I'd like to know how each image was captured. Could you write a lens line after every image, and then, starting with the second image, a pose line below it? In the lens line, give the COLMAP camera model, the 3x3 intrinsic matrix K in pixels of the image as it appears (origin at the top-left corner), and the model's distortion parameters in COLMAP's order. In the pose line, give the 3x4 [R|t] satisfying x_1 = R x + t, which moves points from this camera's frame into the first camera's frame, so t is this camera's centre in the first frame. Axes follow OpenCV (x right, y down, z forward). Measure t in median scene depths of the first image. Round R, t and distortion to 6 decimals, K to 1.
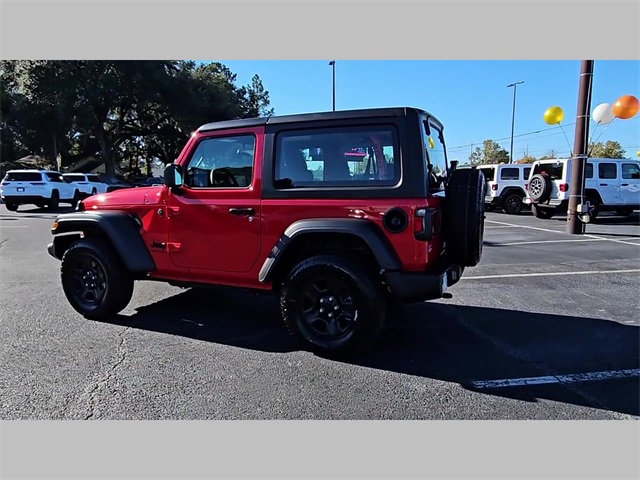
lens RADIAL K [[436.3, 0, 310.8], [0, 436.3, 239.2], [0, 0, 1]] dist [-0.000261, 0.002294]
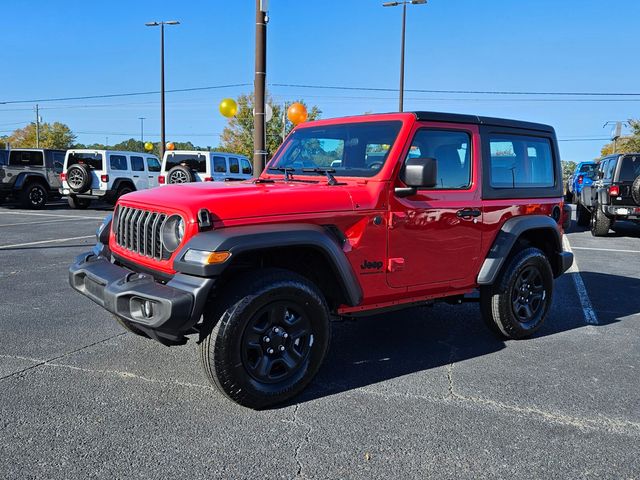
lens RADIAL K [[548.8, 0, 326.4], [0, 548.8, 242.7], [0, 0, 1]] dist [0.101297, -0.132625]
pose [[0.479576, -0.085765, 0.873299, -1.055366], [0.084518, 0.995100, 0.051313, -0.068843], [-0.873421, 0.049201, 0.484475, 0.541218]]
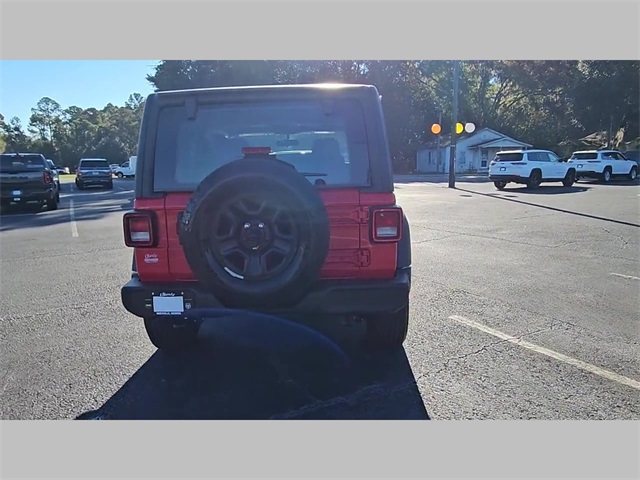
lens RADIAL K [[436.3, 0, 310.8], [0, 436.3, 239.2], [0, 0, 1]] dist [-0.000261, 0.002294]
pose [[0.366931, 0.151005, -0.917910, 0.806470], [-0.102365, 0.987299, 0.121501, -0.104943], [0.924599, 0.049380, 0.377728, 0.667861]]
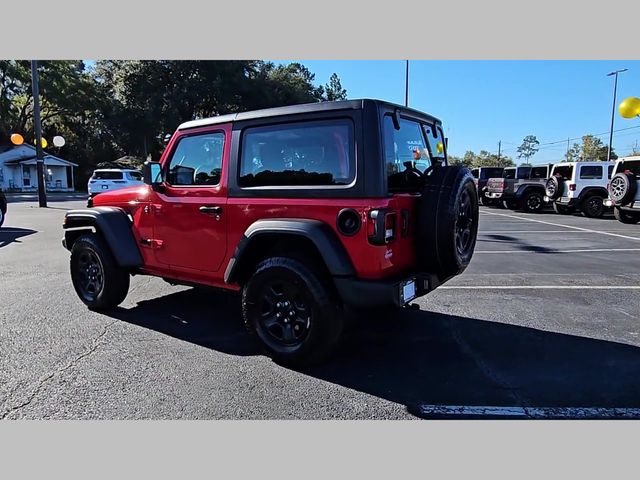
lens RADIAL K [[436.3, 0, 310.8], [0, 436.3, 239.2], [0, 0, 1]] dist [-0.000261, 0.002294]
pose [[0.983657, 0.027155, -0.177991, 0.189494], [-0.026676, 0.999631, 0.005083, -0.006754], [0.178064, -0.000252, 0.984019, 0.053250]]
